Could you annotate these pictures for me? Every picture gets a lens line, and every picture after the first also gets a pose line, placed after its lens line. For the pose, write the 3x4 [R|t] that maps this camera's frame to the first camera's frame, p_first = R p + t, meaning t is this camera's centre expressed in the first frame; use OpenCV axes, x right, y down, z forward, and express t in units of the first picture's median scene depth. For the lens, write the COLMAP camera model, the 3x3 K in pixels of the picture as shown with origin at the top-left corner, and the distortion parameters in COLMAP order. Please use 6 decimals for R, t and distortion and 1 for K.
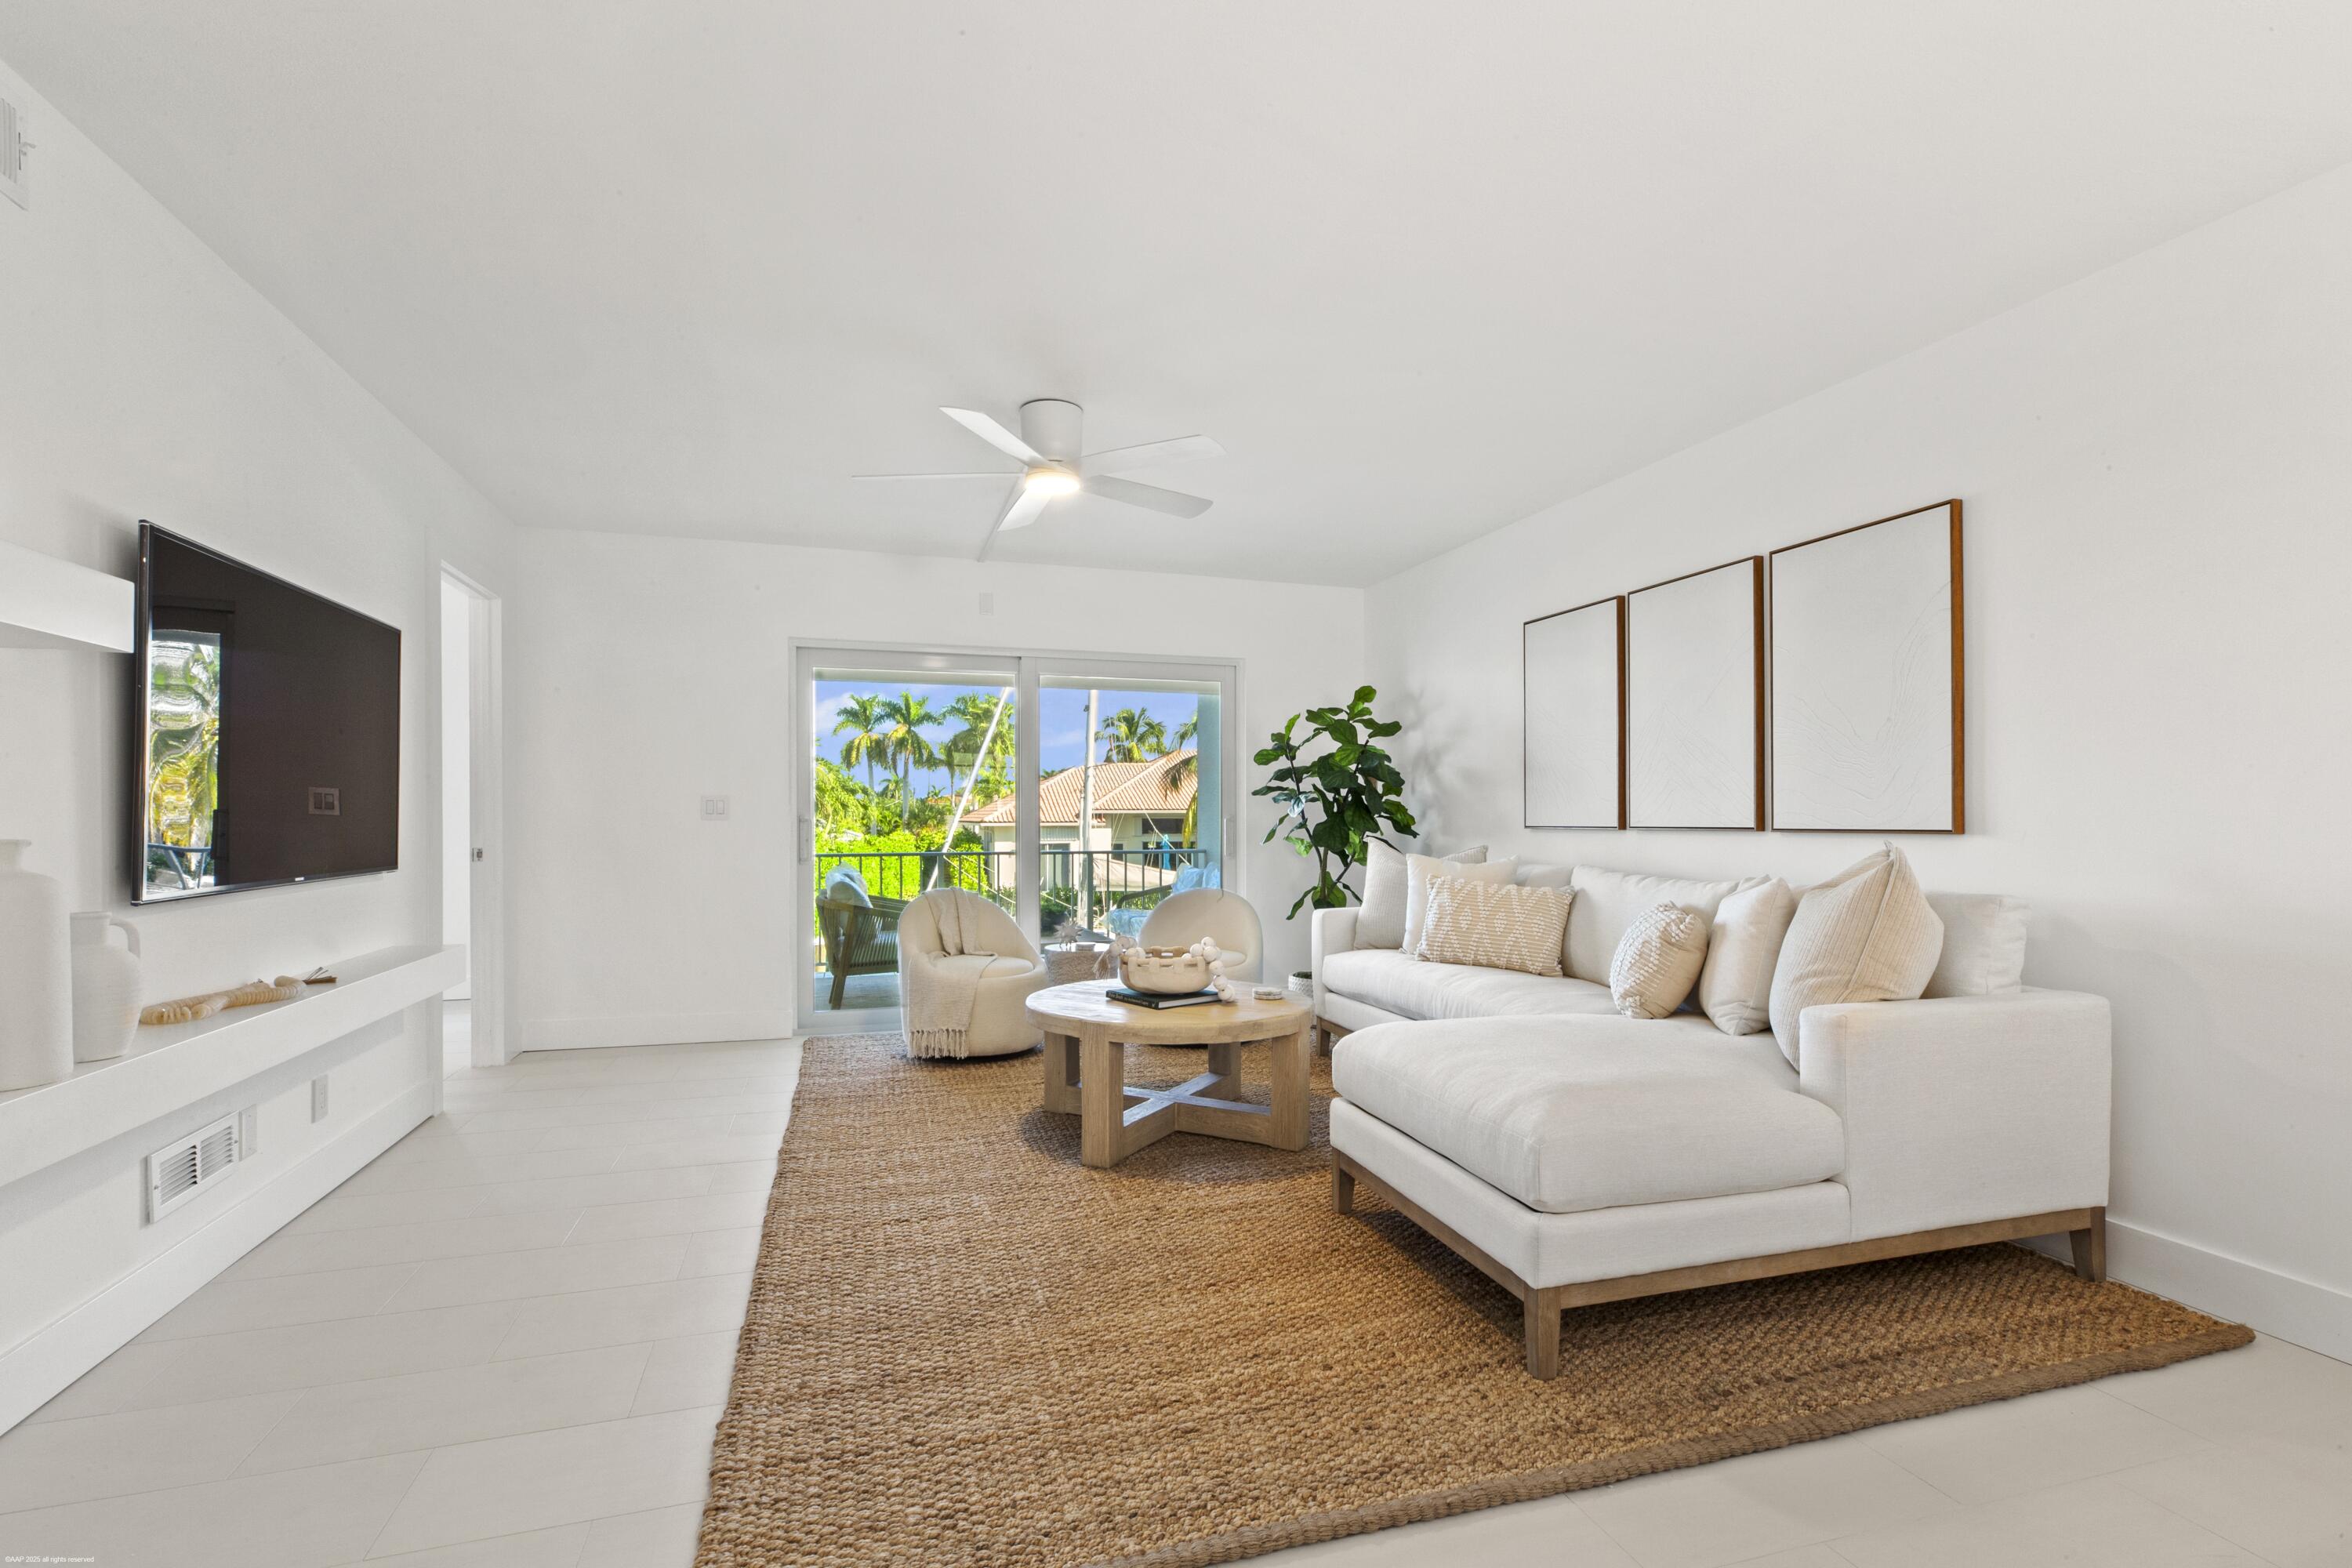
lens RADIAL K [[1072.7, 0, 1171.3], [0, 1072.7, 807.6], [0, 0, 1]] dist [0.004192, -0.000719]
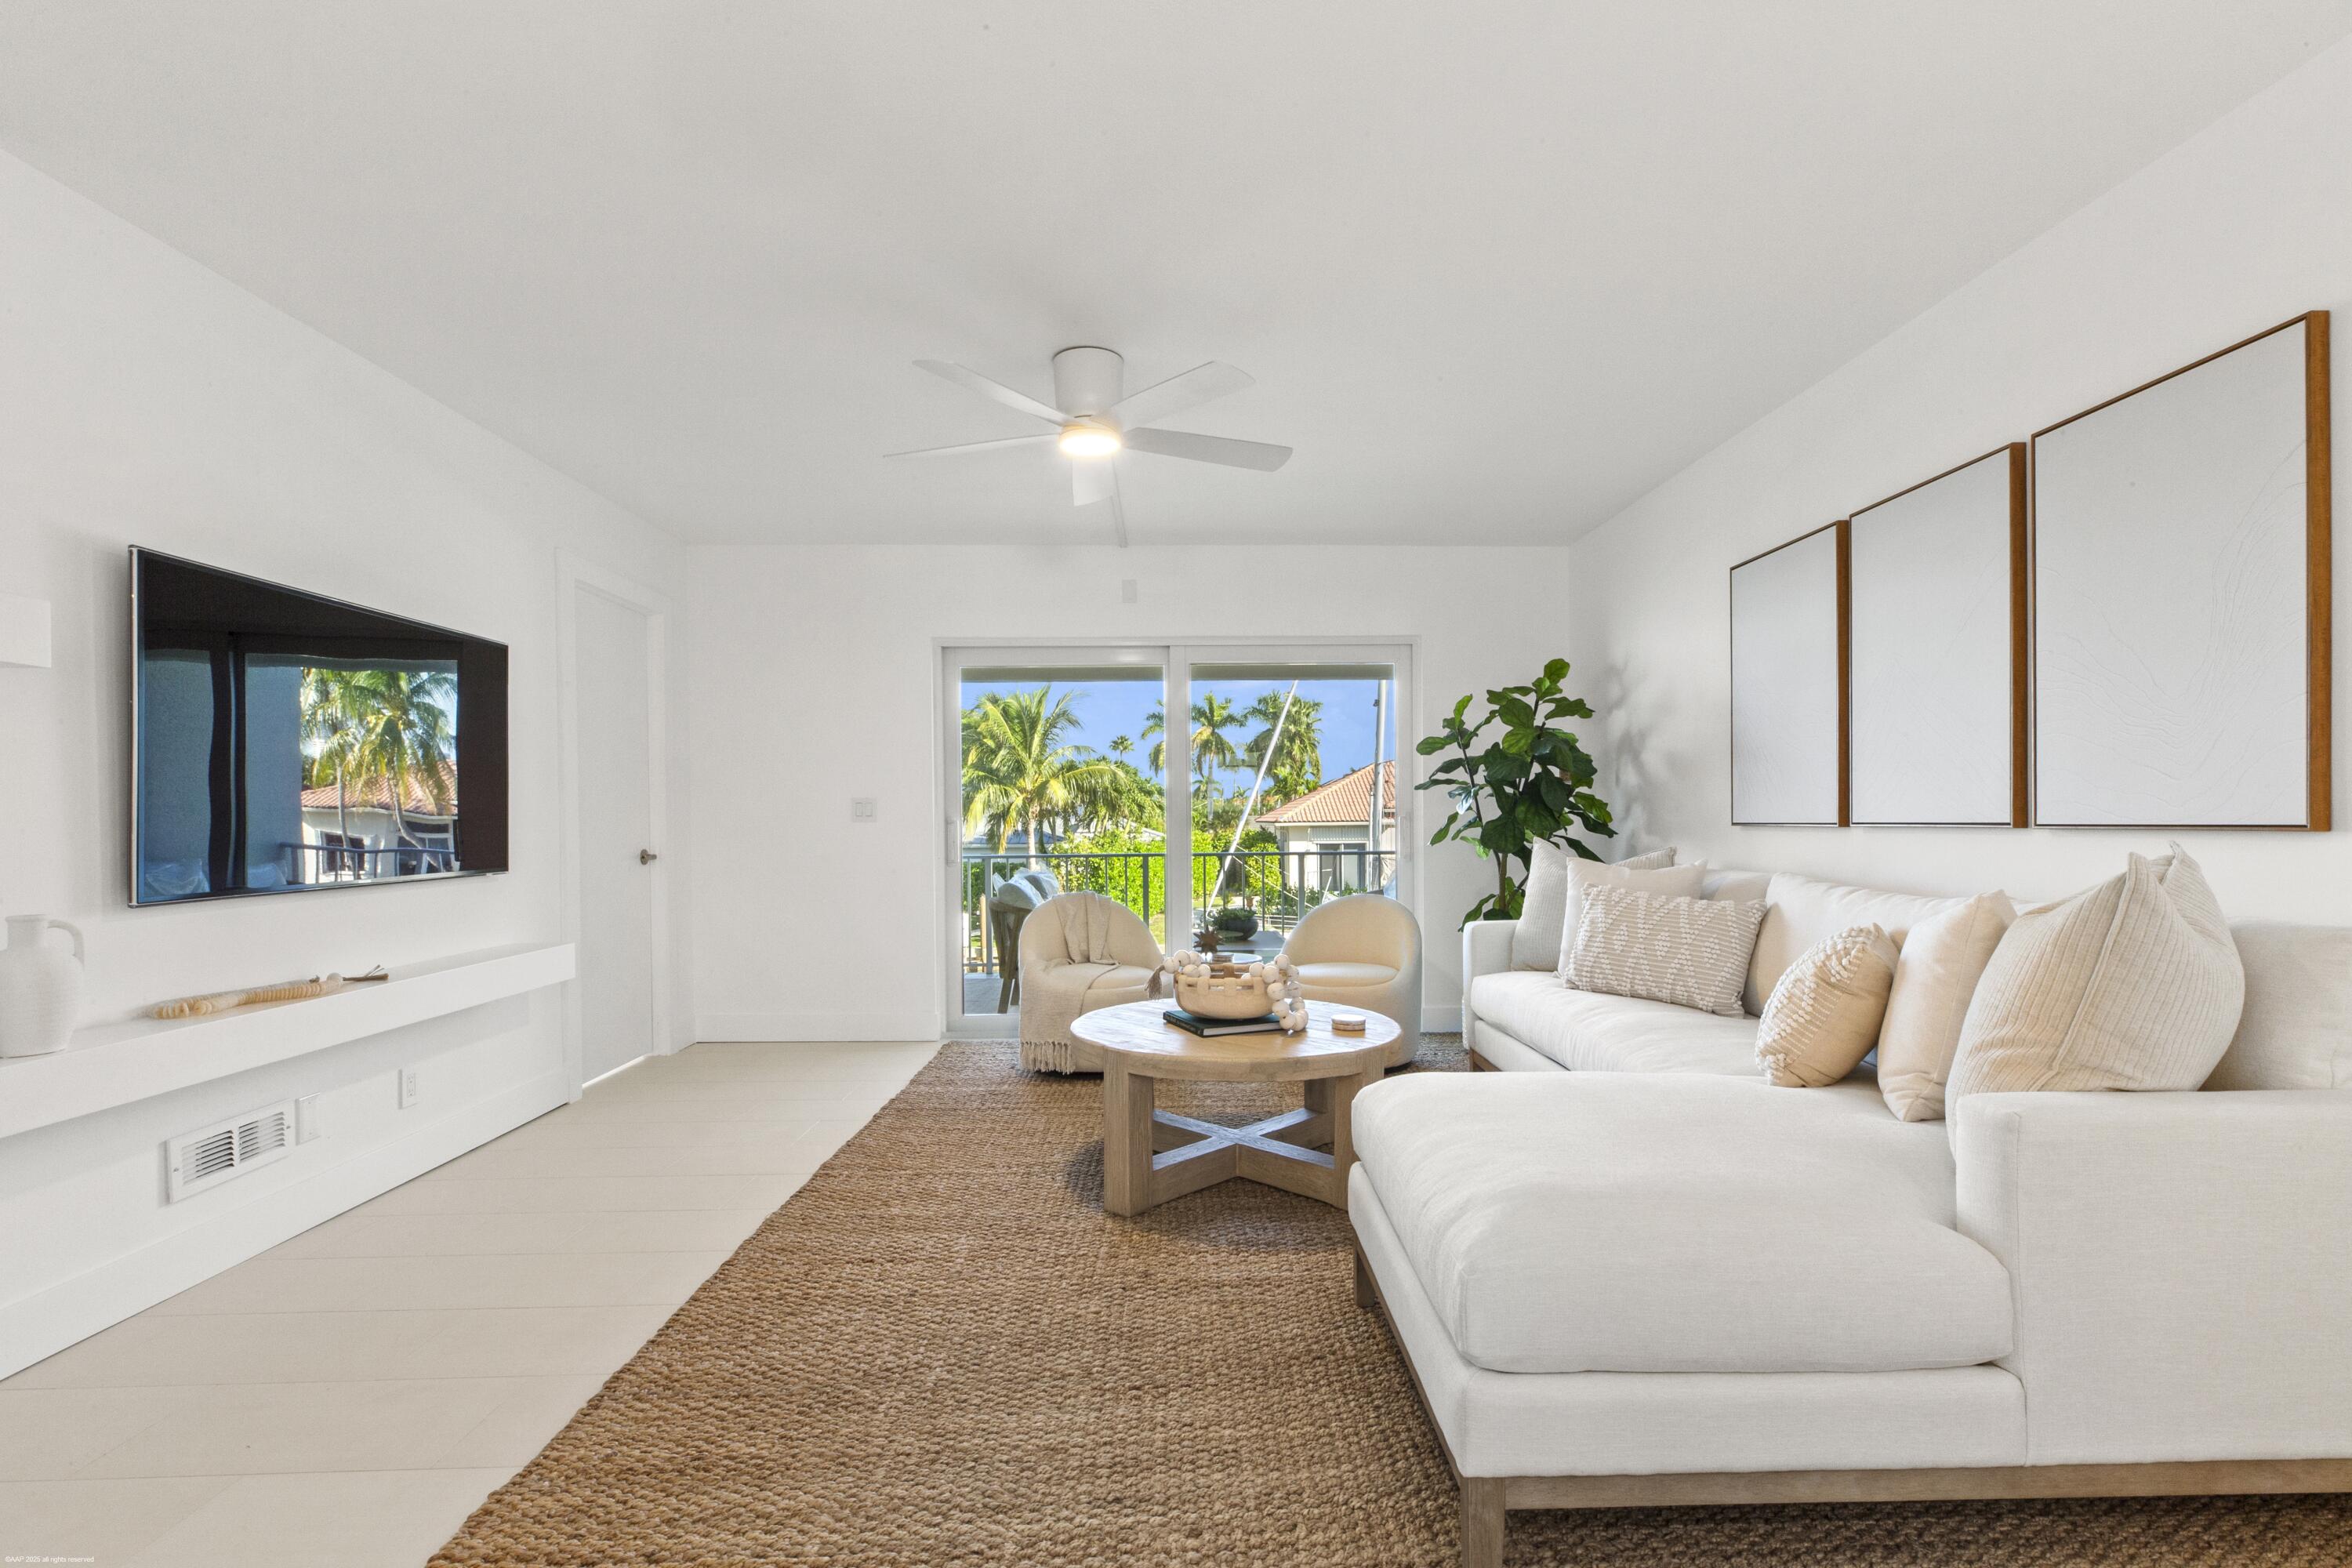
lens RADIAL K [[1075.7, 0, 1189.9], [0, 1075.7, 819.0], [0, 0, 1]] dist [0.003782, -0.000038]
pose [[0.962849, -0.007829, -0.269927, 0.179928], [0.010856, 0.999894, 0.009723, 0.002580], [0.269822, -0.012292, 0.962832, 0.135518]]
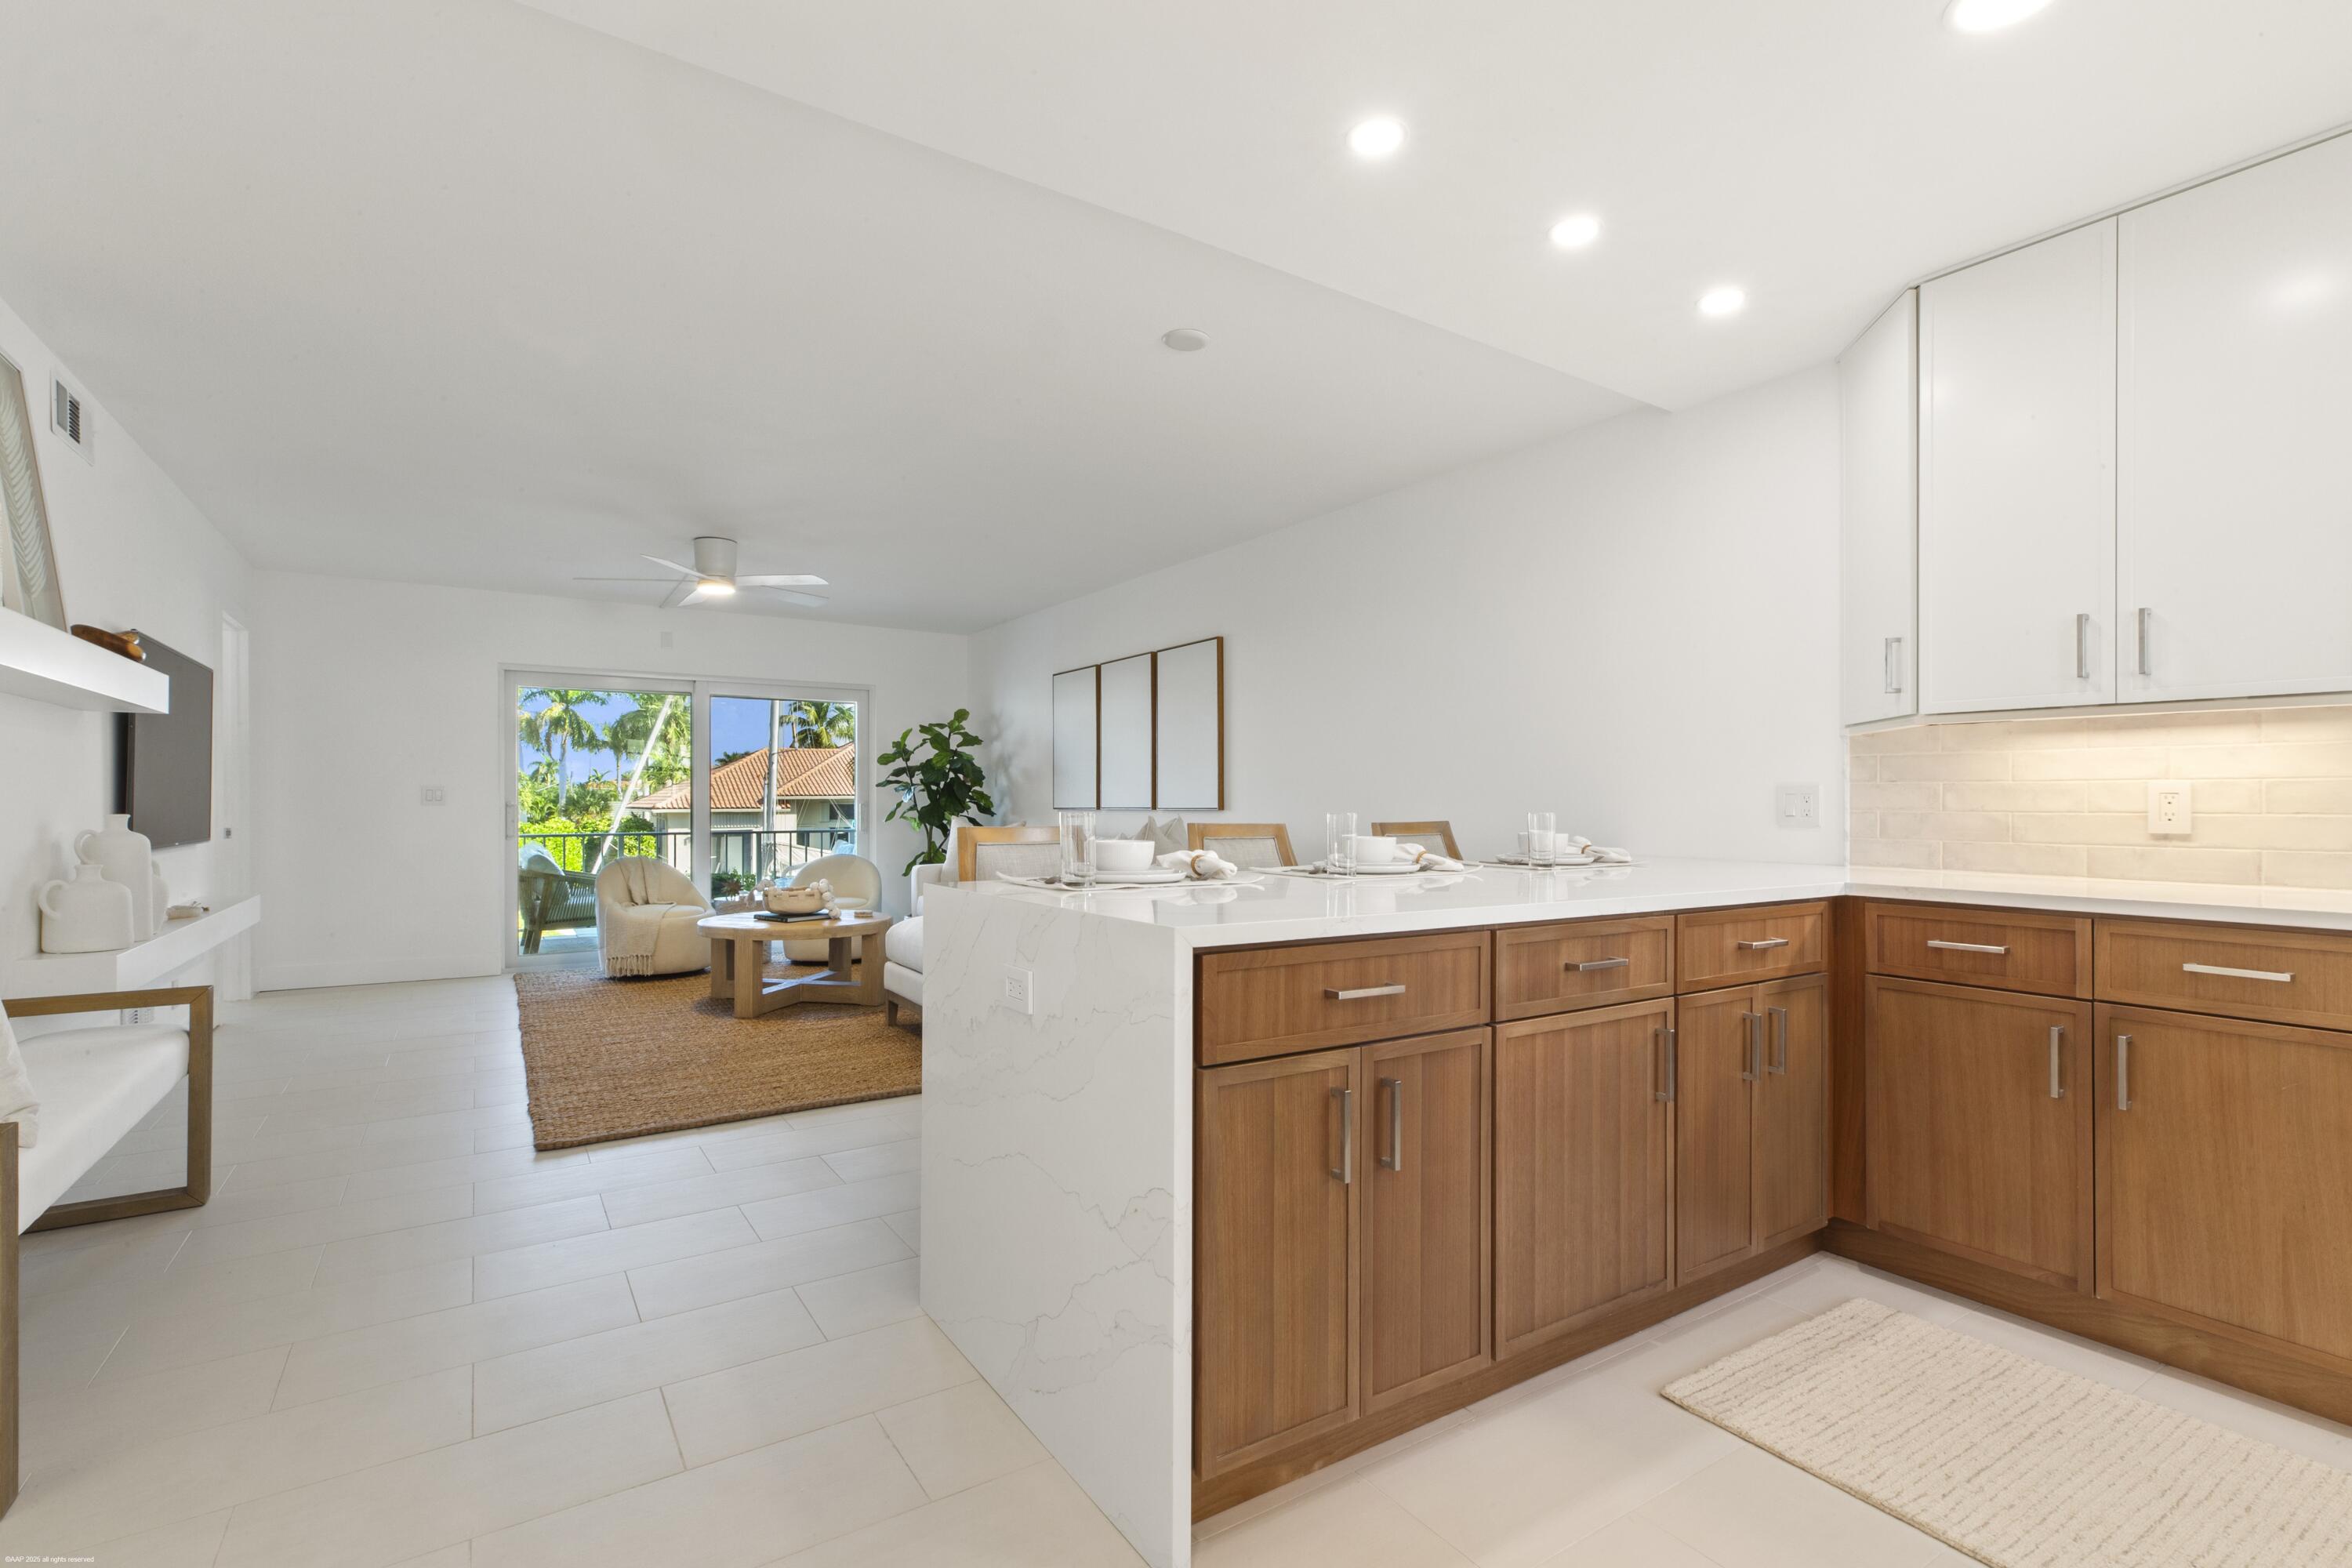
lens RADIAL K [[1068.3, 0, 1176.5], [0, 1068.3, 787.4], [0, 0, 1]] dist [0.002147, 0.000052]
pose [[0.960602, 0.002316, 0.277917, 0.085901], [-0.000822, 0.999985, -0.005492, -0.004040], [-0.277925, 0.005047, 0.960589, -0.581728]]
